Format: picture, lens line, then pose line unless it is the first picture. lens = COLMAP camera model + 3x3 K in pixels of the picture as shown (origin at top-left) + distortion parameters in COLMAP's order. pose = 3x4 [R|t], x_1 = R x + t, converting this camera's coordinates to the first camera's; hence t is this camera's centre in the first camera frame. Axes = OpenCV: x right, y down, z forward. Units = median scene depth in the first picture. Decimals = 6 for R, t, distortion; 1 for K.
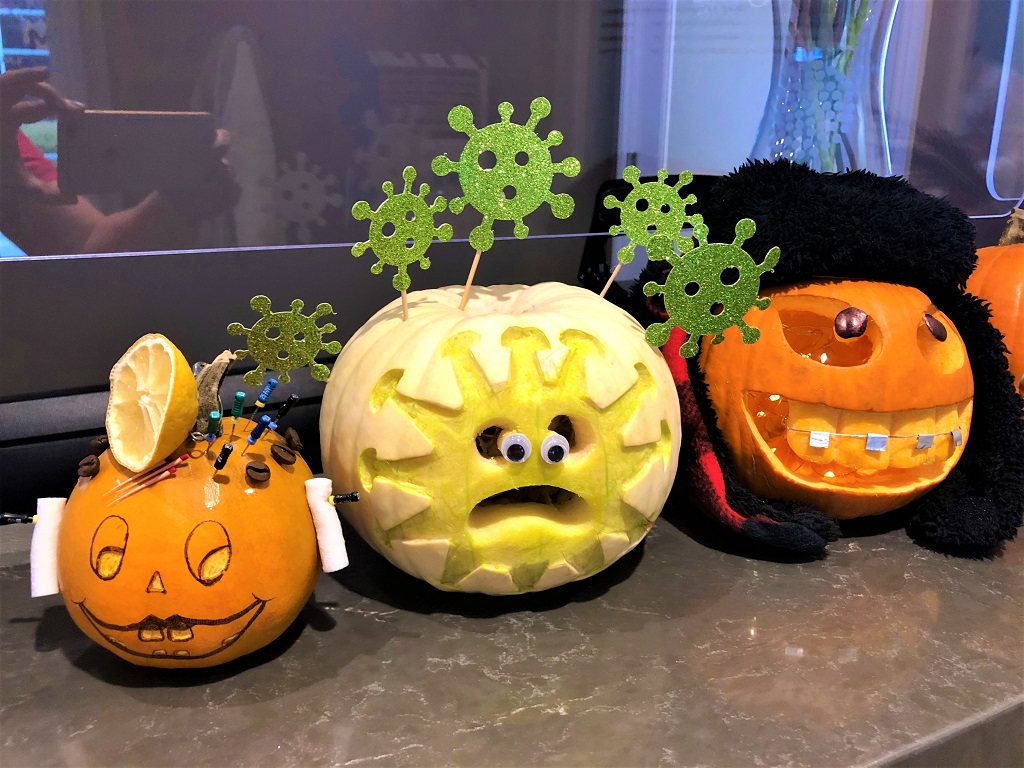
lens RADIAL K [[842.8, 0, 510.0], [0, 842.8, 388.9], [0, 0, 1]] dist [0.008807, -0.027784]
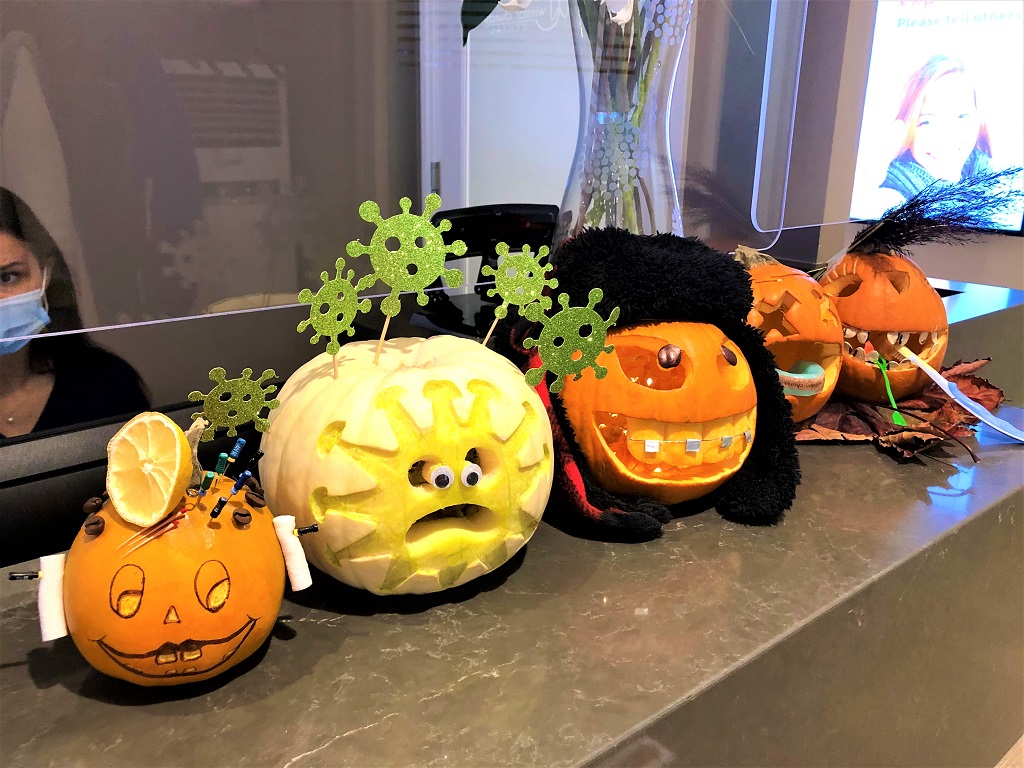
lens RADIAL K [[842.8, 0, 511.9], [0, 842.8, 382.3], [0, 0, 1]] dist [0.008807, -0.027784]
pose [[0.970673, -0.059476, 0.232931, -0.168924], [0.059018, 0.998217, 0.008943, -0.075237], [-0.233047, 0.005066, 0.972452, -0.259001]]
